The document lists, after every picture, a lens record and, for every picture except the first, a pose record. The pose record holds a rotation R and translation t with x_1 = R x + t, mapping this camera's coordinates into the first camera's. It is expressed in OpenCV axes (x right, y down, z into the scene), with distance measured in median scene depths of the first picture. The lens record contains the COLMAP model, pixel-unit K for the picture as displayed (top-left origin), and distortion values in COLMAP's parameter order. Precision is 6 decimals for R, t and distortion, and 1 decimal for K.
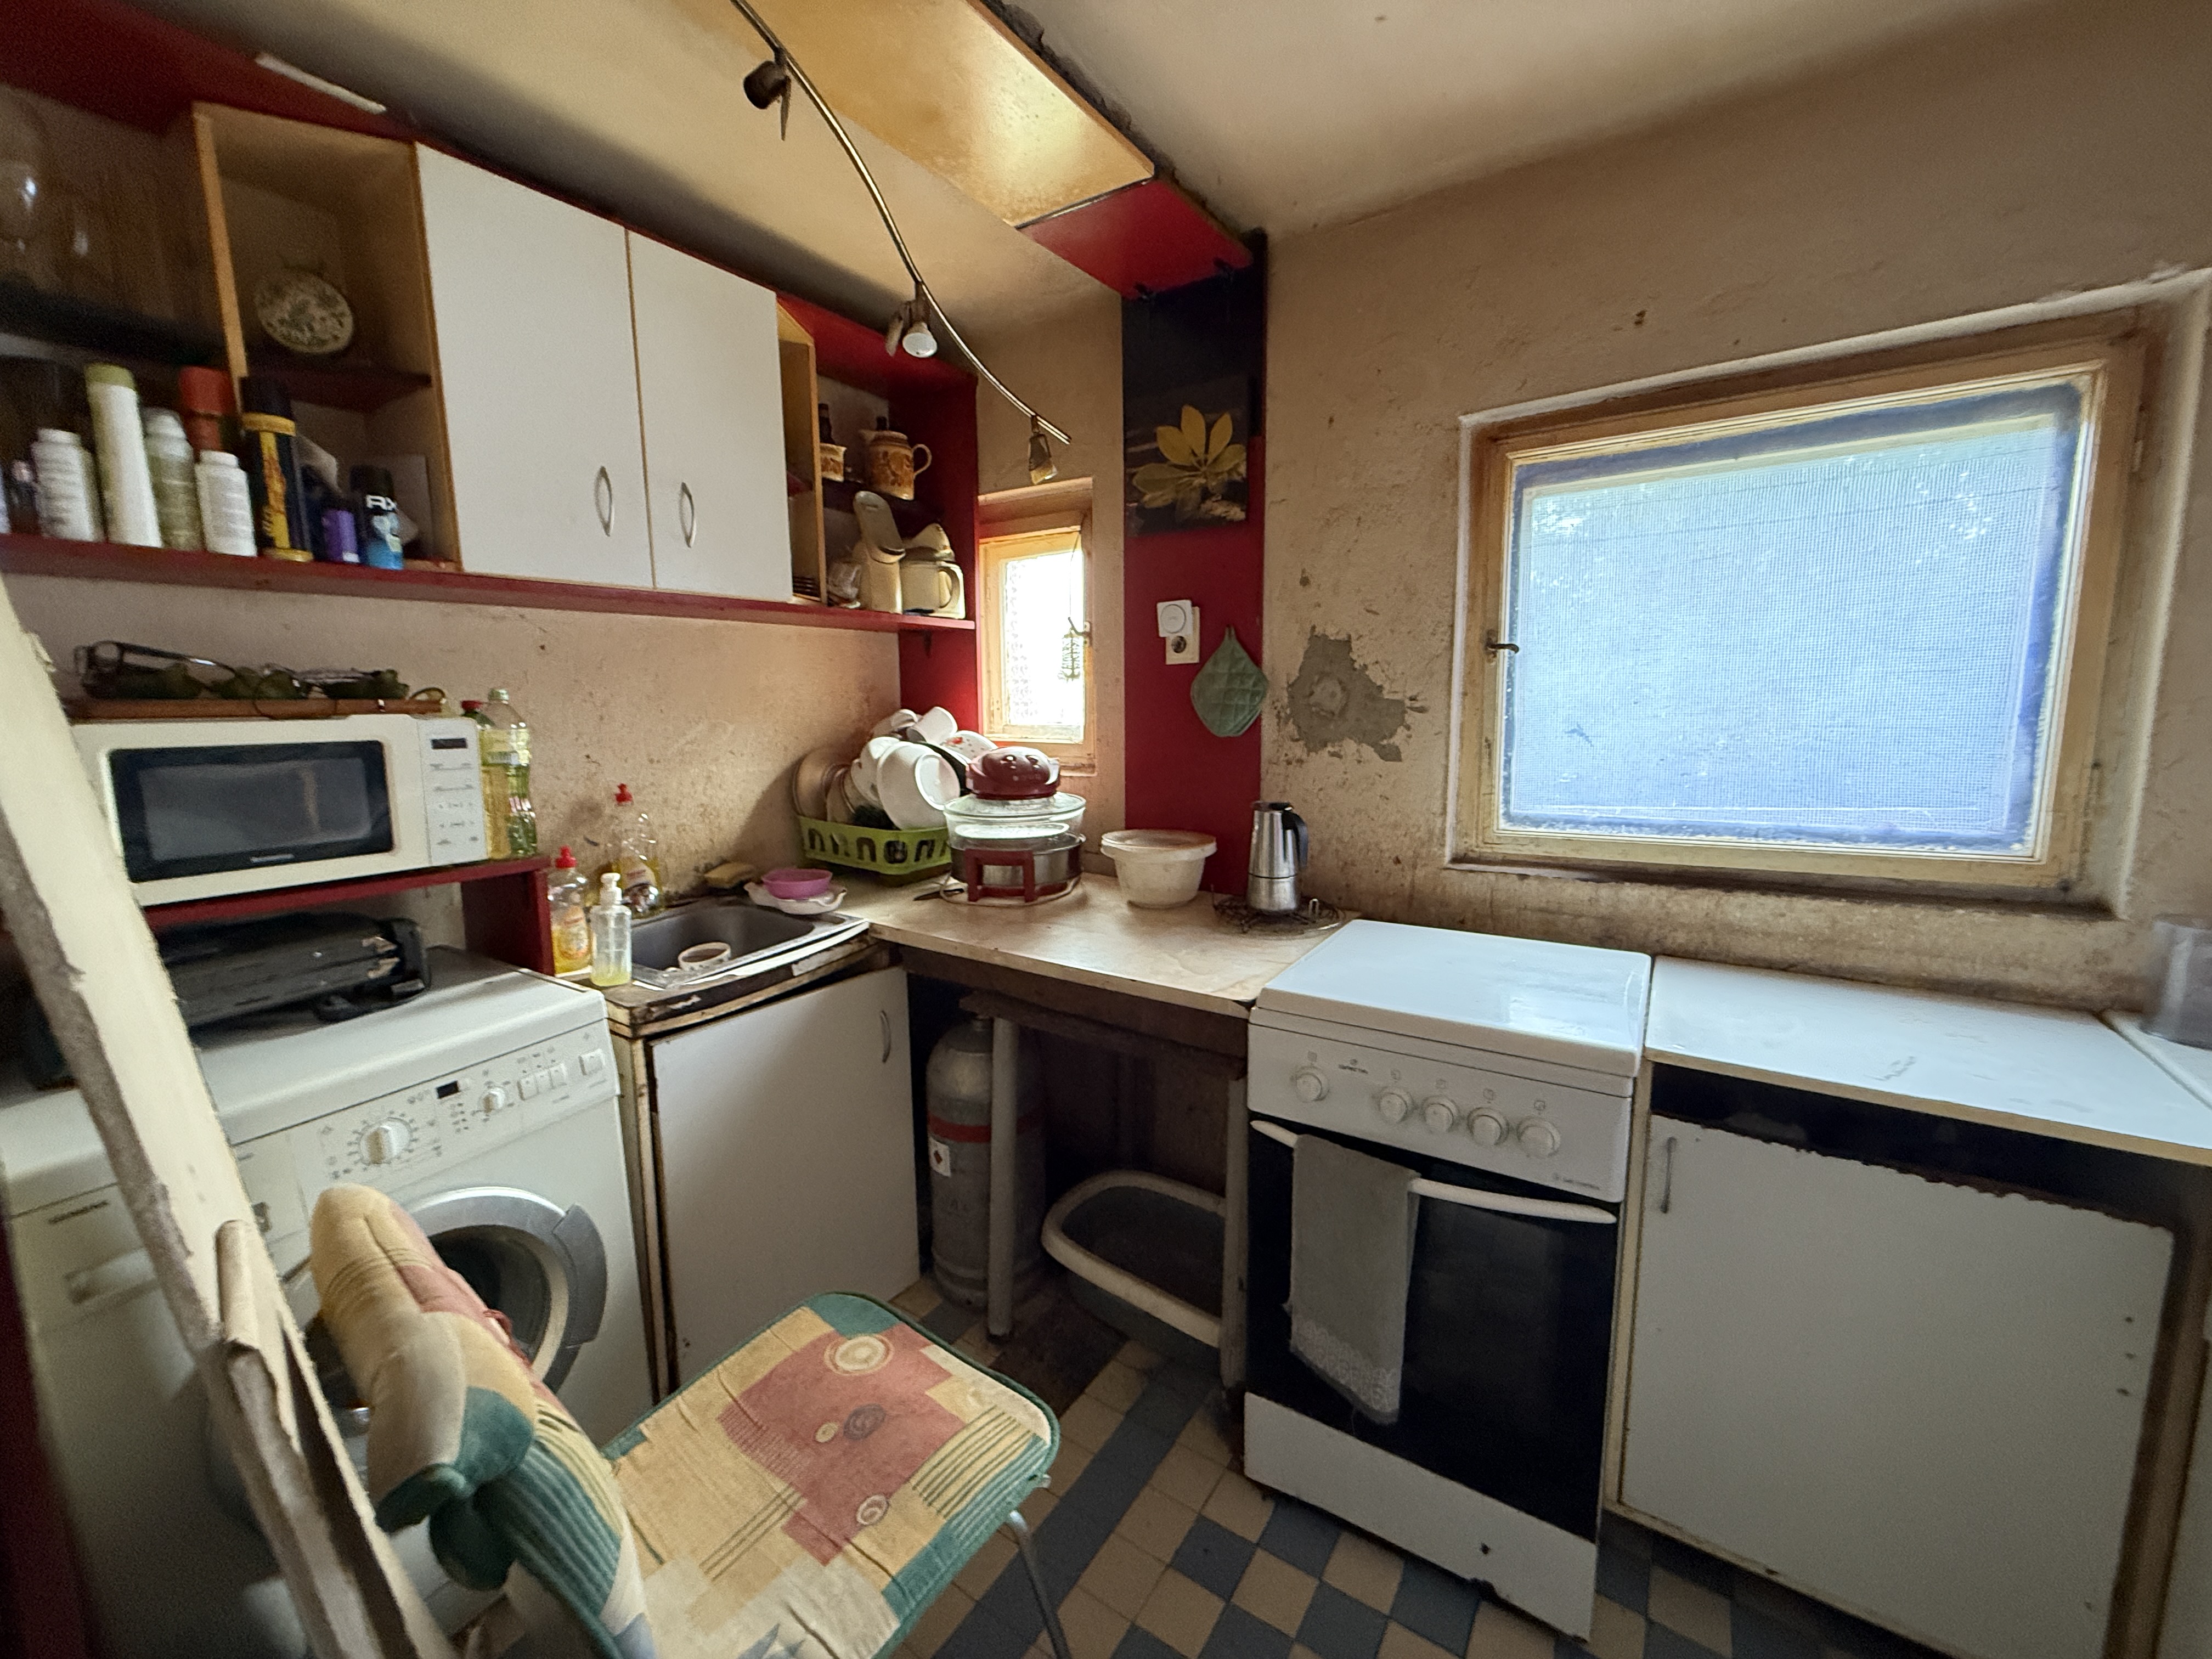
lens RADIAL K [[876.7, 0, 1098.6], [0, 876.7, 832.0], [0, 0, 1]] dist [-0.001112, -0.000023]
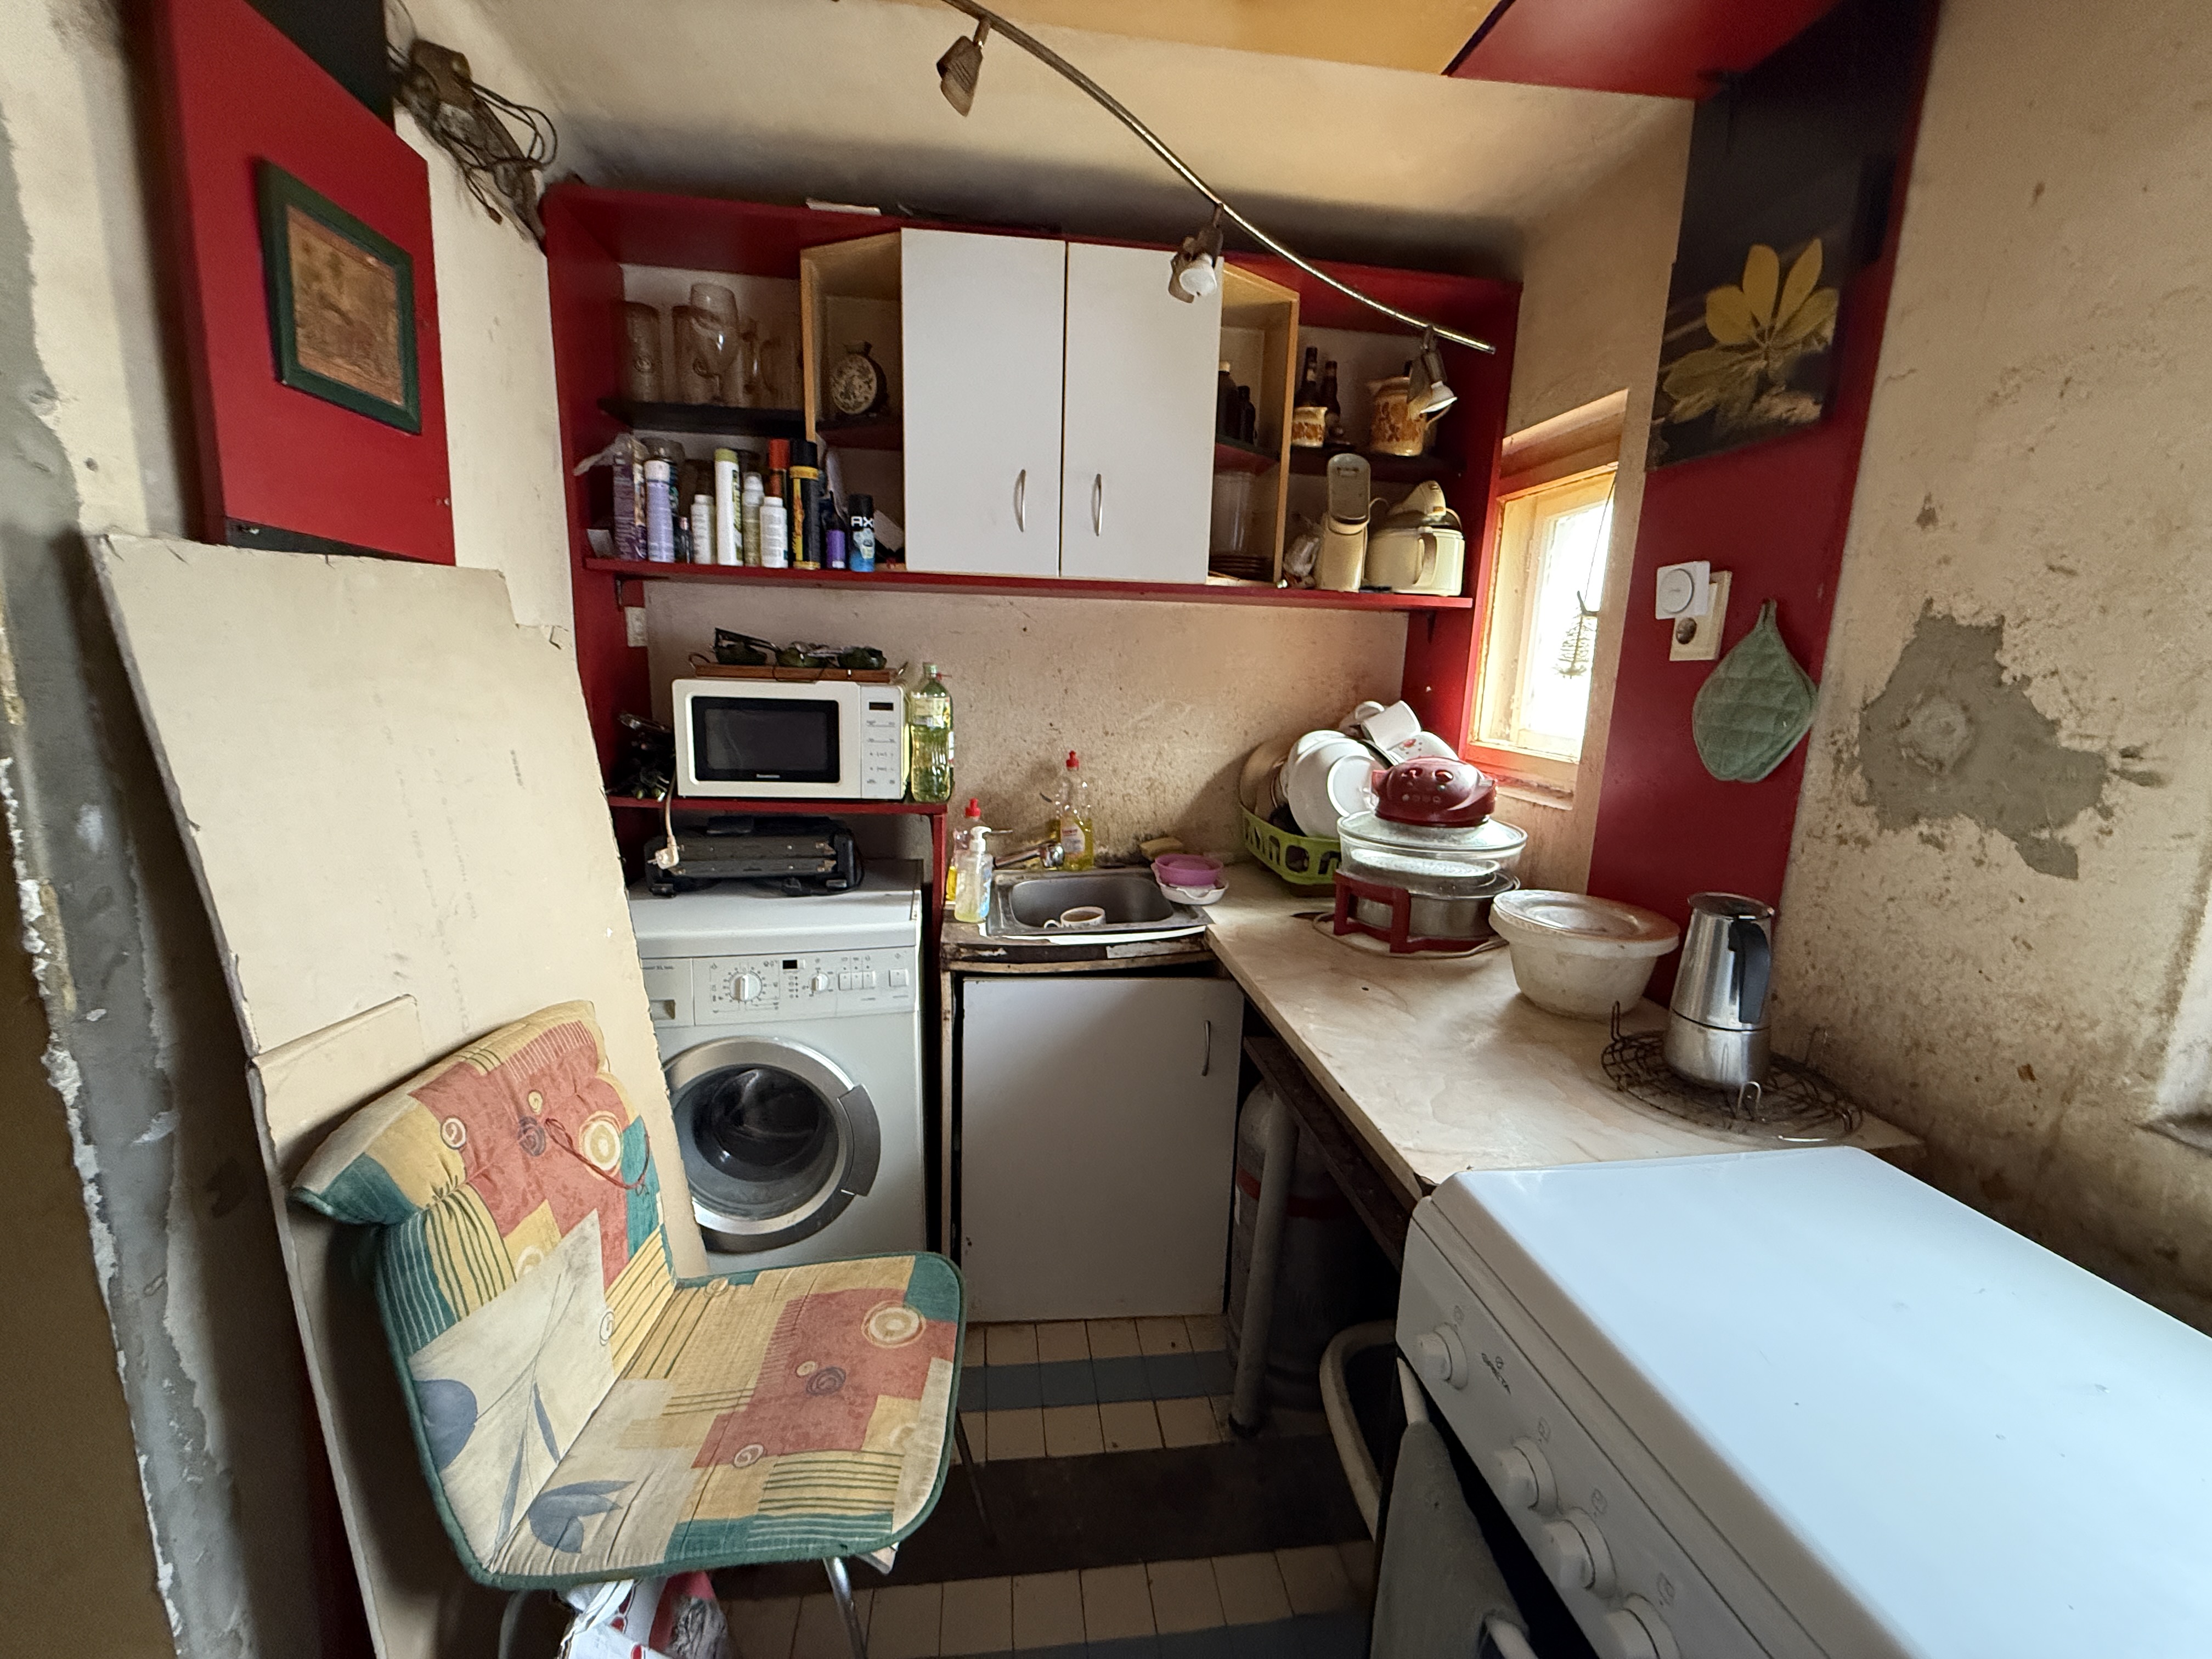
lens RADIAL K [[876.7, 0, 1091.6], [0, 876.7, 831.4], [0, 0, 1]] dist [-0.001112, -0.000023]
pose [[0.665935, 0.174573, -0.725296, 0.320726], [-0.154442, 0.983433, 0.094903, -0.066670], [0.729848, 0.048817, 0.681864, 0.264035]]
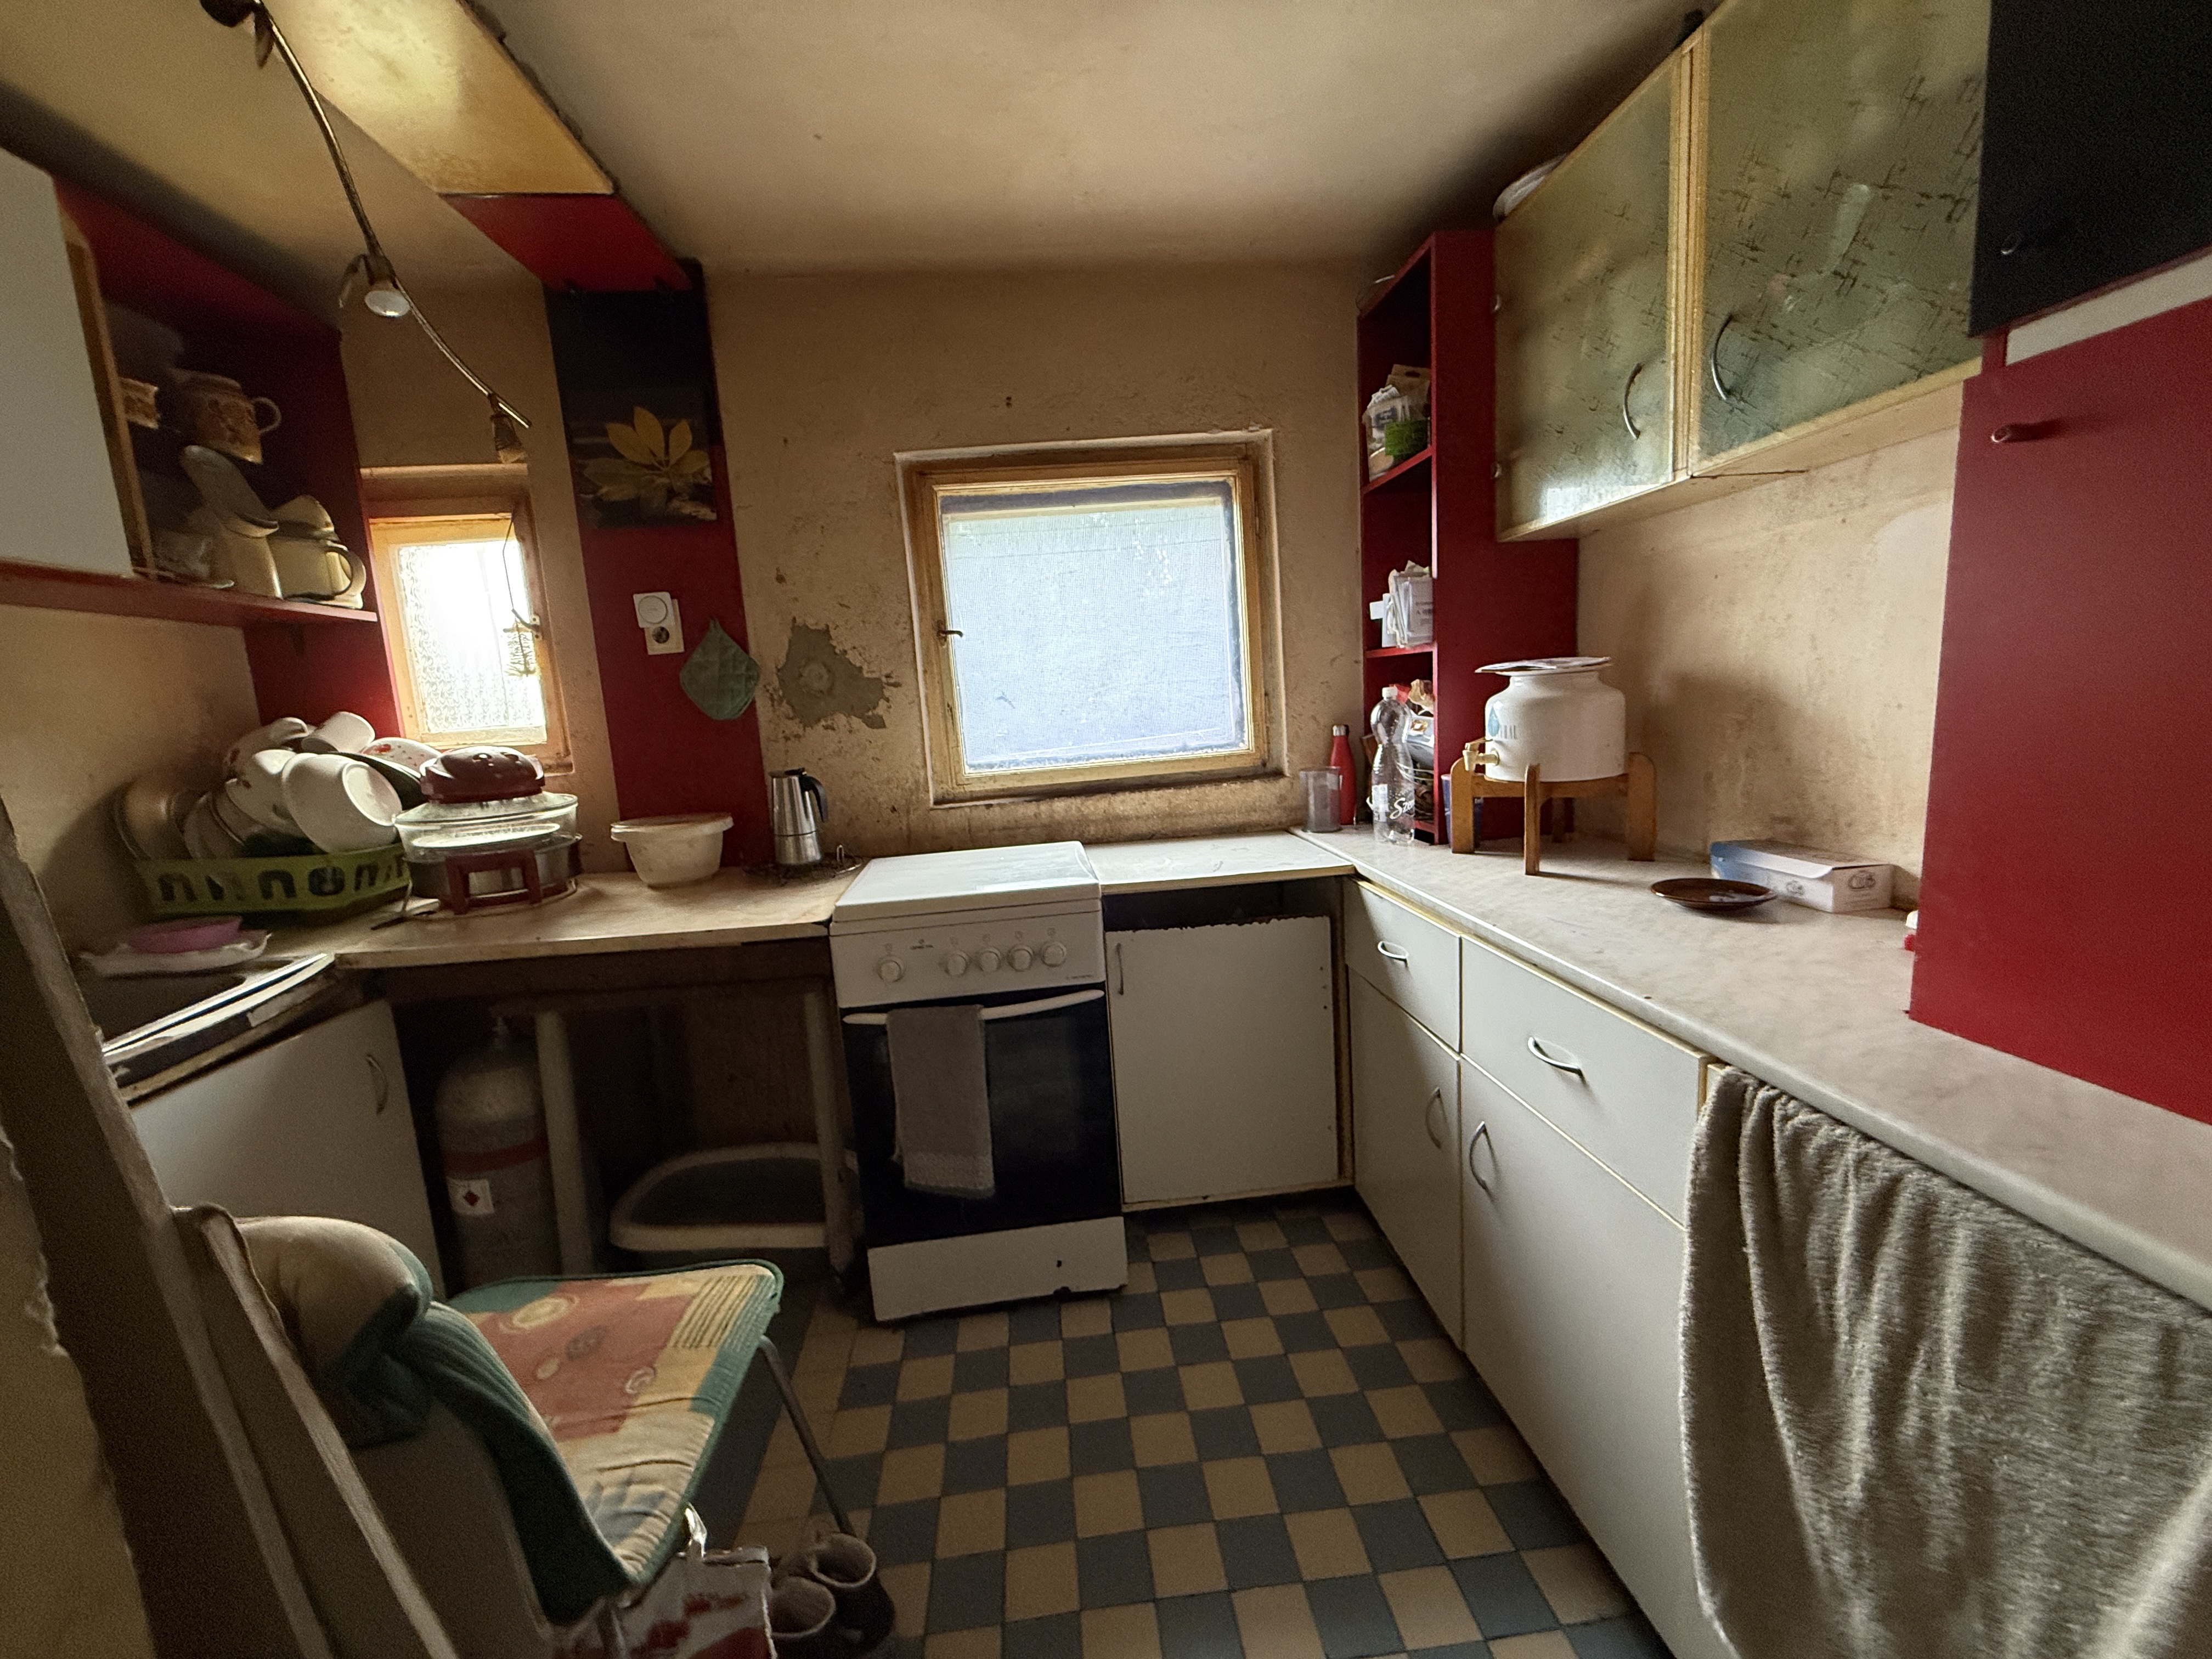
lens RADIAL K [[876.7, 0, 1091.9], [0, 876.7, 833.4], [0, 0, 1]] dist [-0.001112, -0.000023]
pose [[0.779257, -0.133000, 0.612430, -0.194118], [0.147117, 0.988736, 0.027530, 0.071691], [-0.609193, 0.068646, 0.790046, -0.128610]]
